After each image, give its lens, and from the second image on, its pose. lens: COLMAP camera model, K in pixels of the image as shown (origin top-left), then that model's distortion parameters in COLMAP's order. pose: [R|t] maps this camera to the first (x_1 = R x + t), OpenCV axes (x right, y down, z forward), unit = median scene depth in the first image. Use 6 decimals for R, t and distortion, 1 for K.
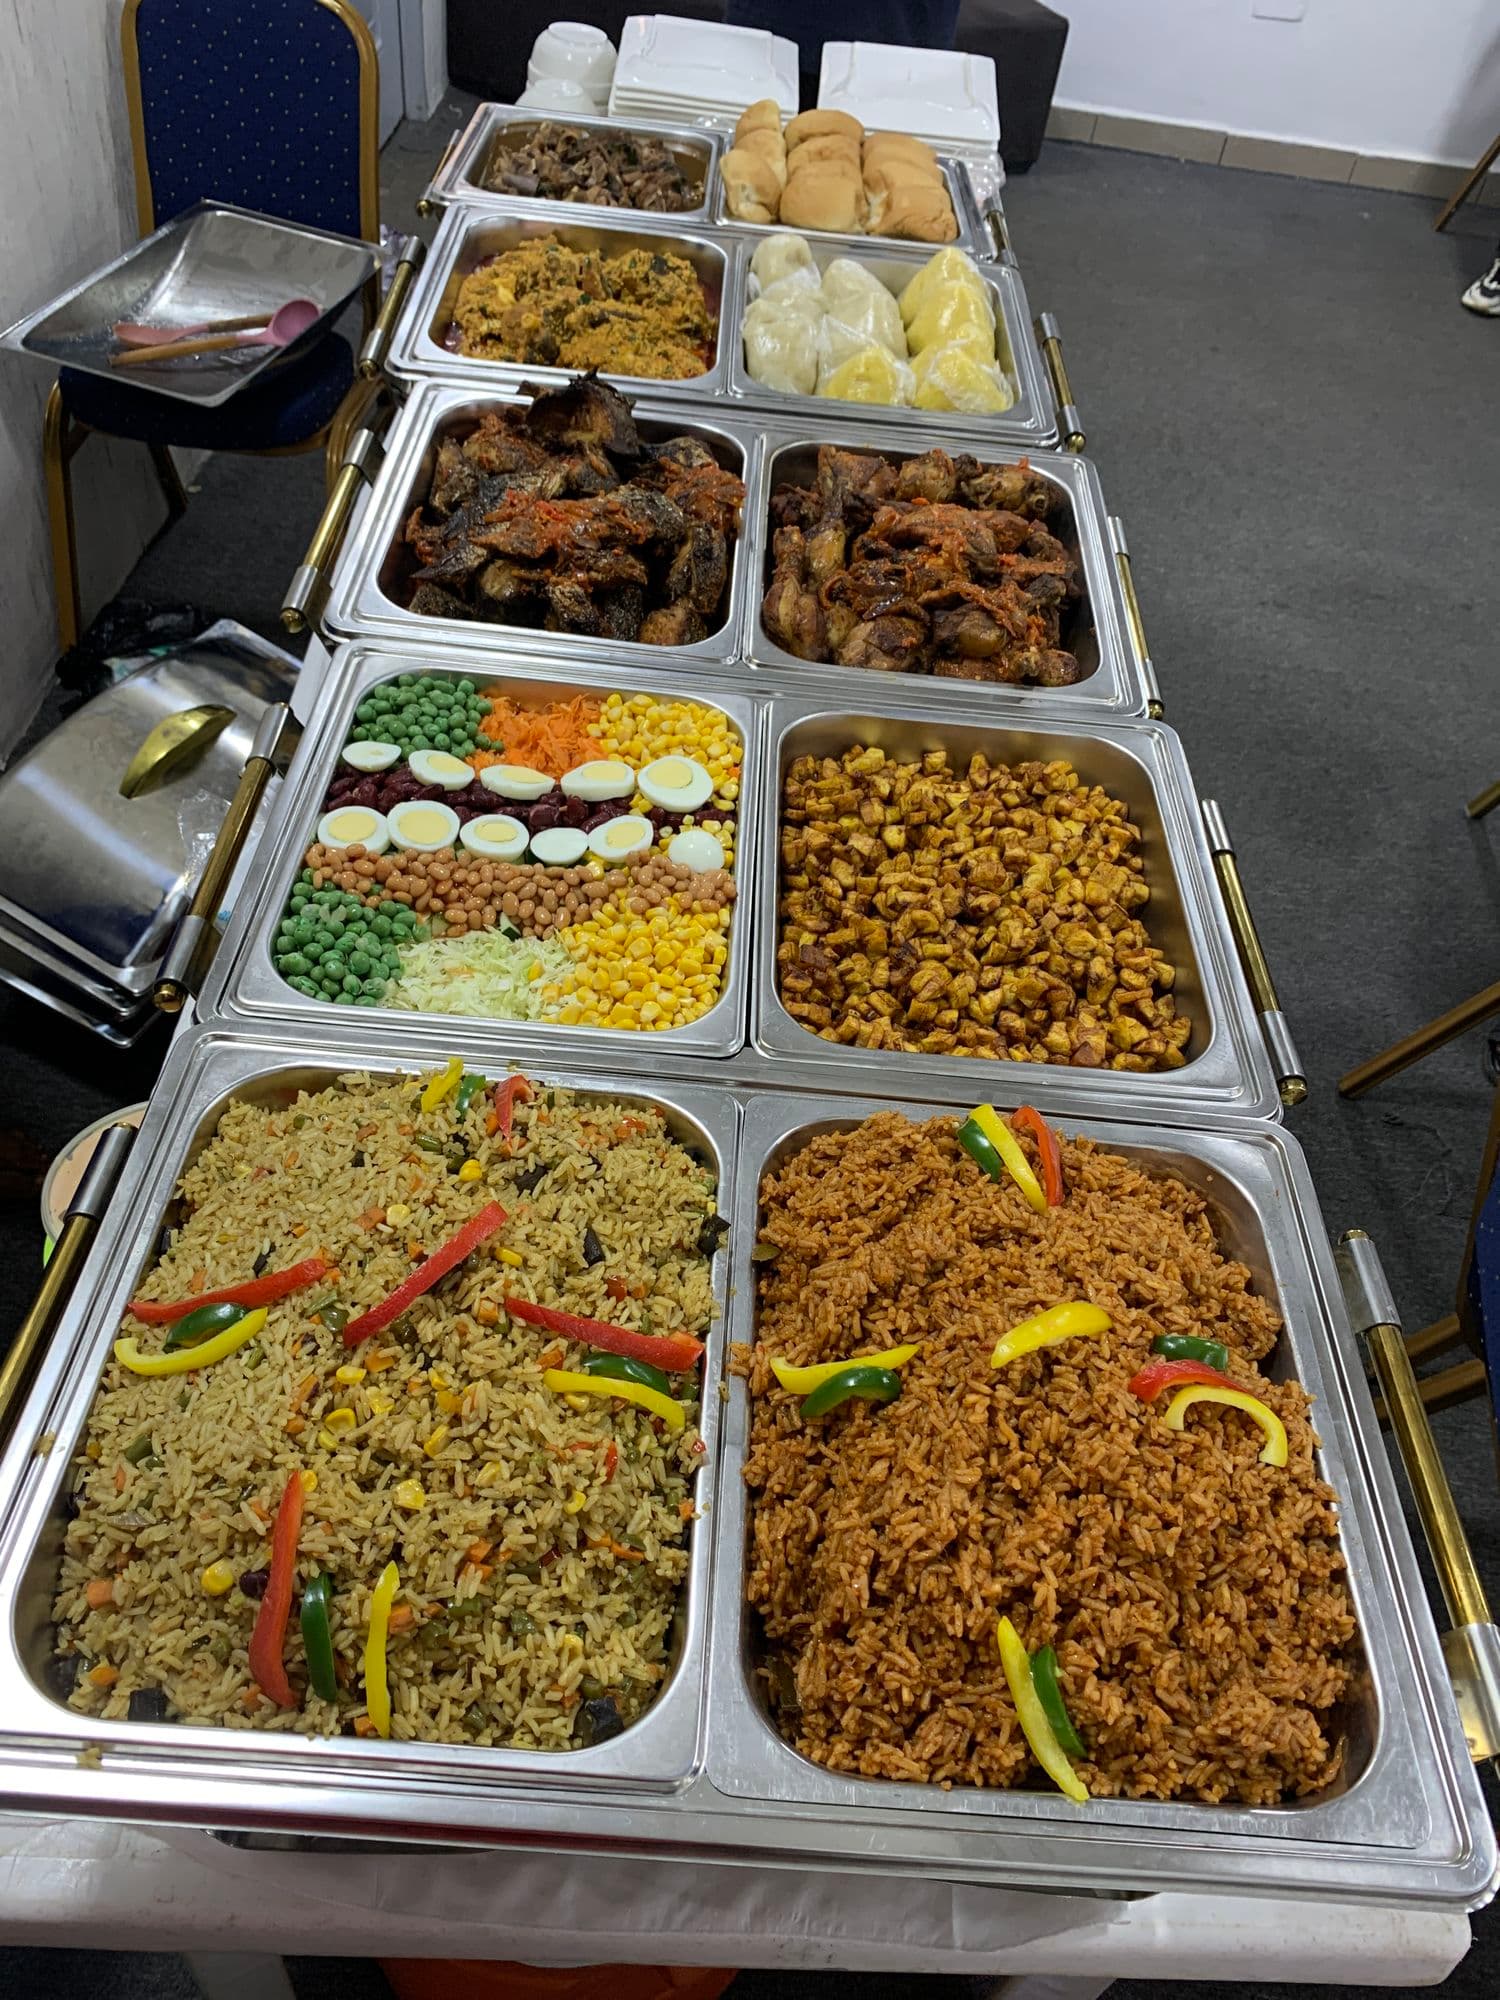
lens RADIAL K [[1510.1, 0, 750.3], [0, 1510.1, 995.1], [0, 0, 1]] dist [0.033584, -0.050777]
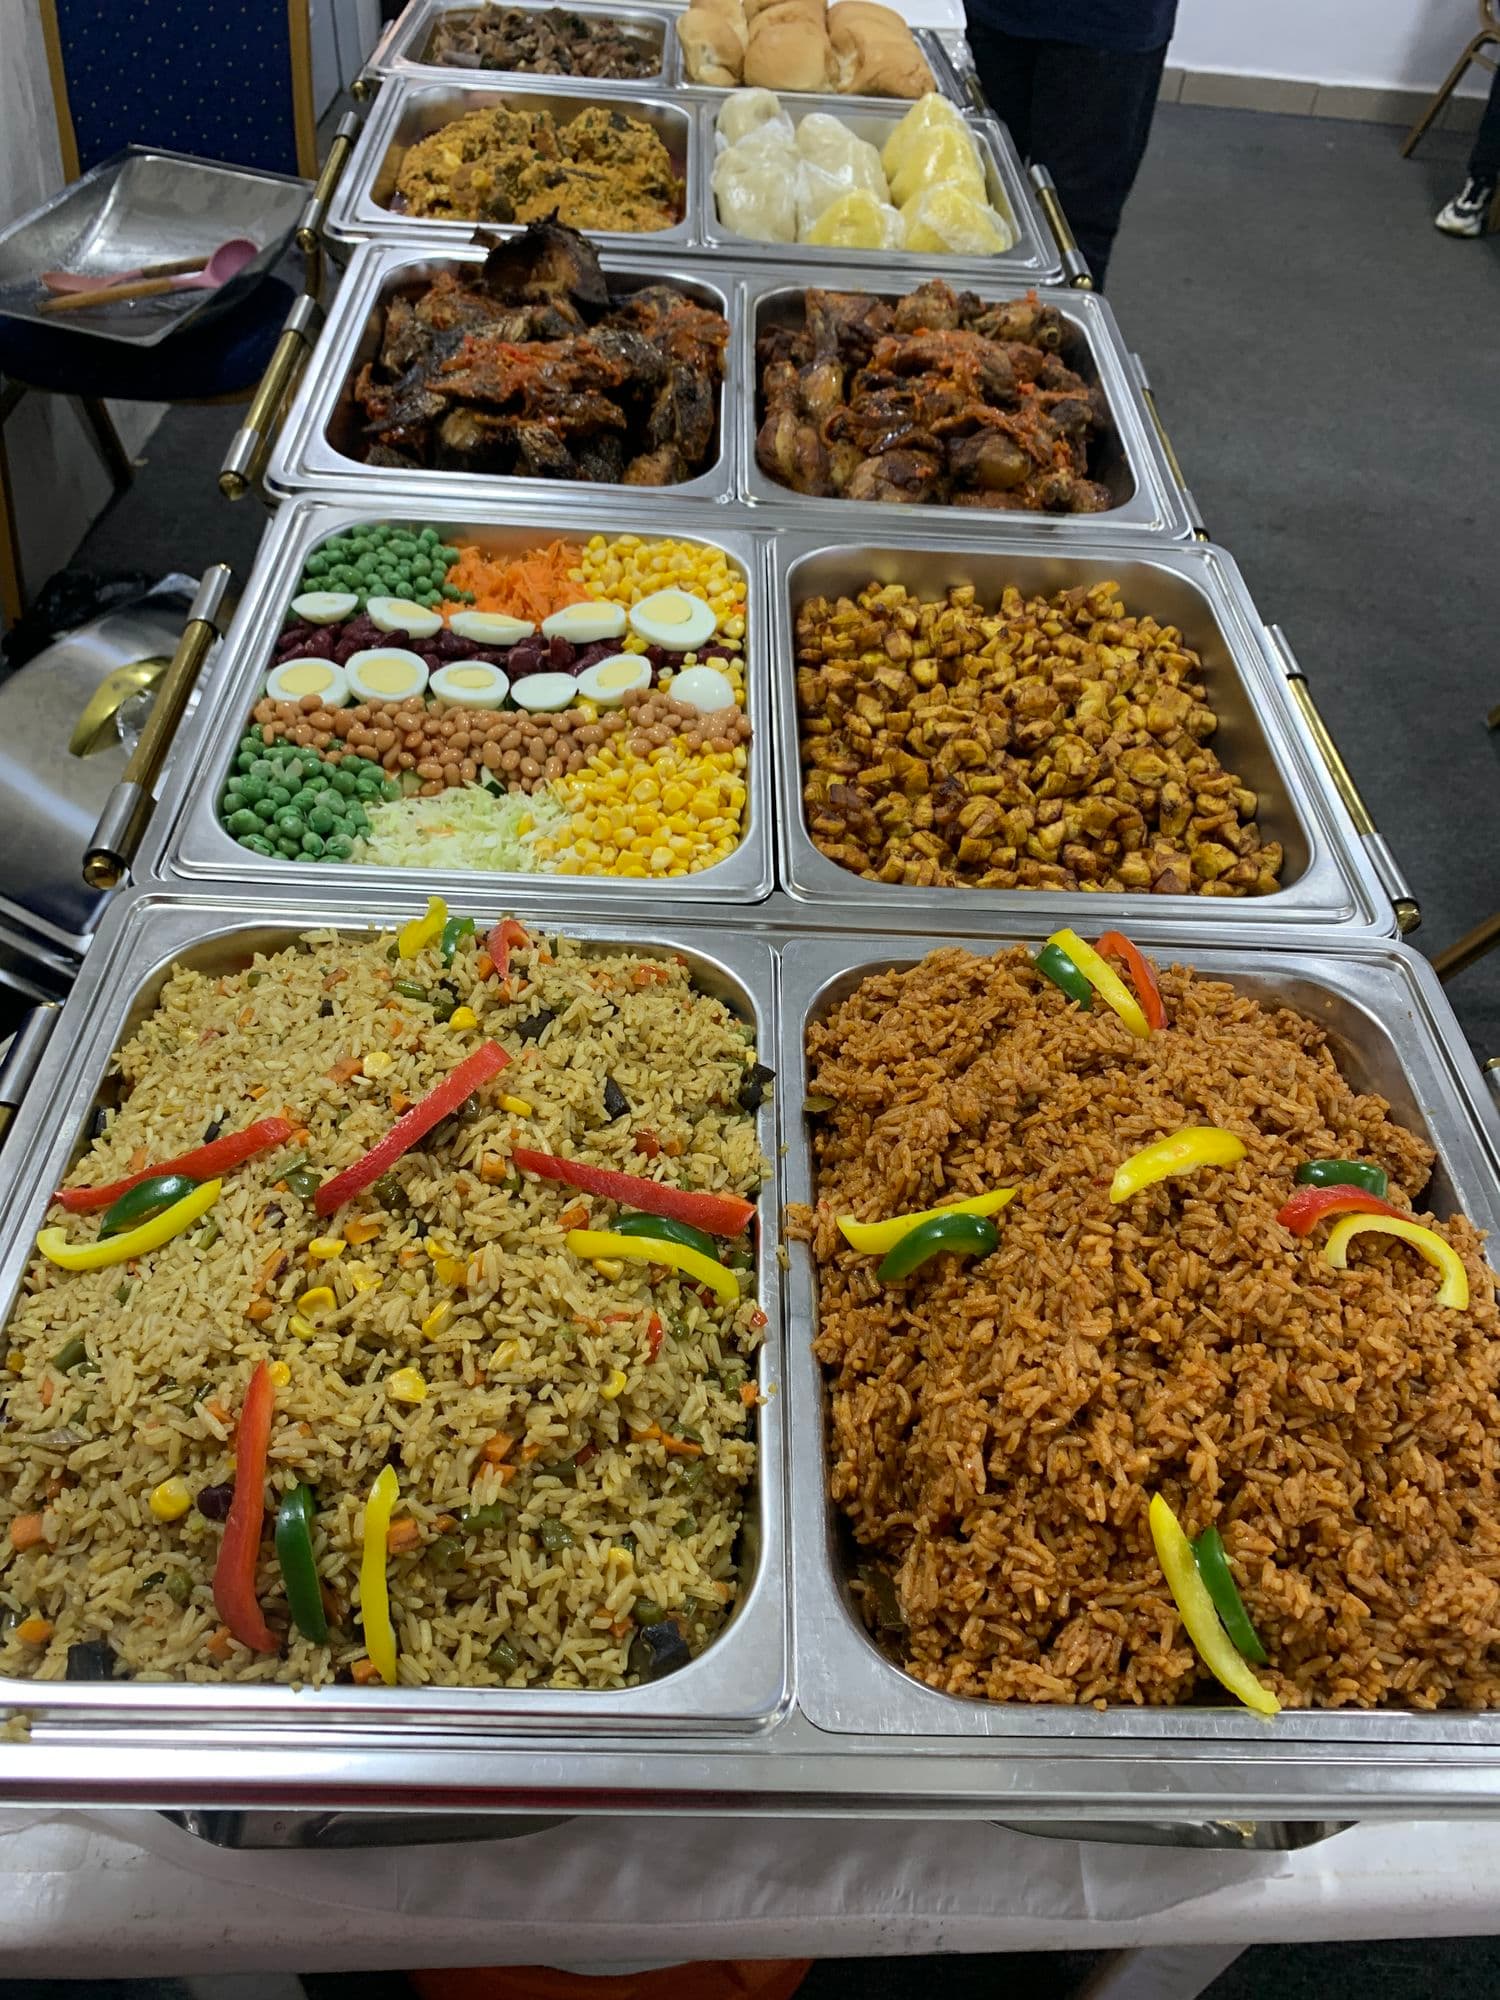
lens RADIAL K [[1510.1, 0, 751.1], [0, 1510.1, 1005.7], [0, 0, 1]] dist [0.033584, -0.050777]
pose [[0.998461, -0.055022, 0.006920, -0.028899], [0.055012, 0.998485, 0.001494, 0.106120], [-0.006991, -0.001111, 0.999975, 0.152359]]
